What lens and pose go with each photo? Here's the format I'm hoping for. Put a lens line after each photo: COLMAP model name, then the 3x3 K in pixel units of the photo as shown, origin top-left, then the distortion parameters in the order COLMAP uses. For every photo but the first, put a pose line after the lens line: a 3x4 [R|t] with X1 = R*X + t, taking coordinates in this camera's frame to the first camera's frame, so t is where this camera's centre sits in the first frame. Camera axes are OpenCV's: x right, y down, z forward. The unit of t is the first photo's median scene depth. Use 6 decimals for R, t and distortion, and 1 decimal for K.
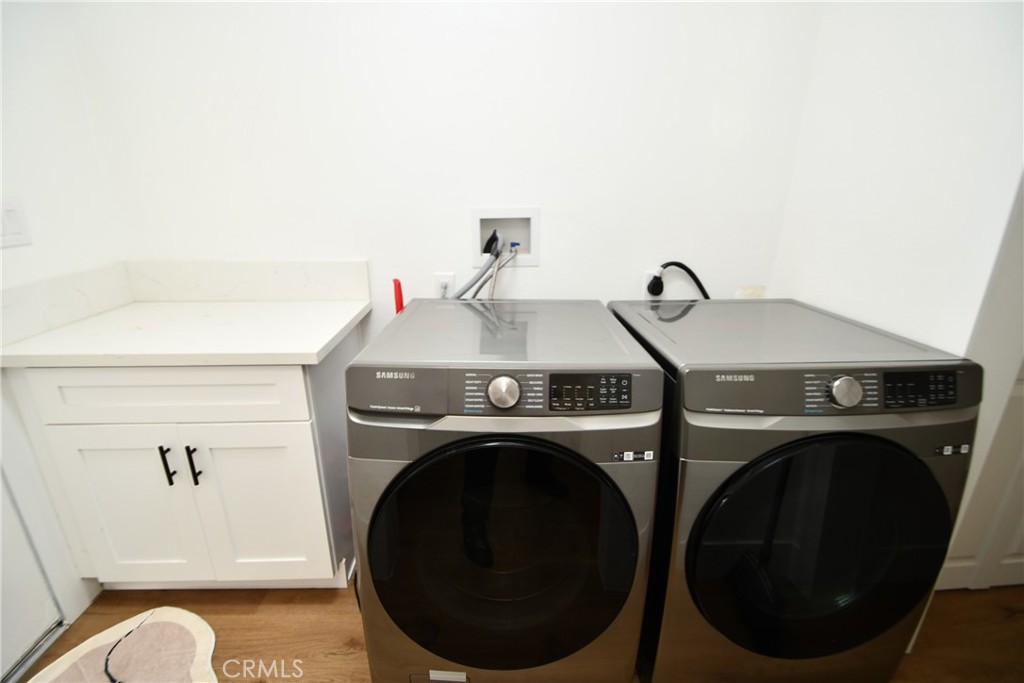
lens RADIAL K [[456.9, 0, 507.7], [0, 456.9, 340.6], [0, 0, 1]] dist [0.000108, 0.000114]
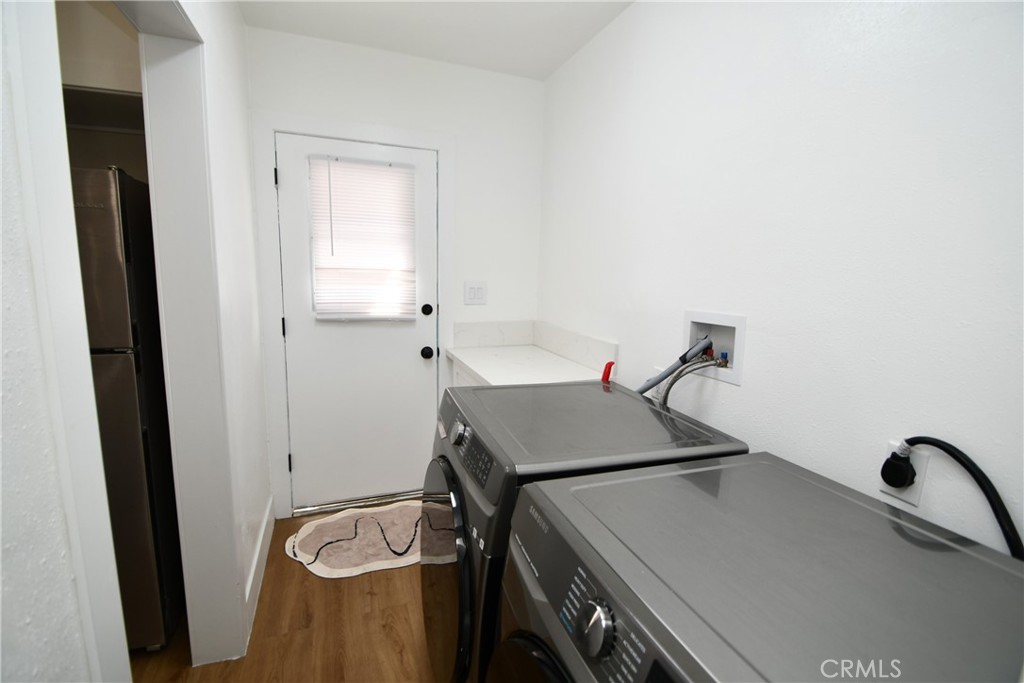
lens RADIAL K [[456.9, 0, 507.7], [0, 456.9, 340.6], [0, 0, 1]] dist [0.000108, 0.000114]
pose [[0.344711, 0.160058, -0.924962, 0.672250], [-0.340661, 0.939511, 0.035619, -0.129693], [0.874714, 0.302820, 0.378386, 0.312991]]
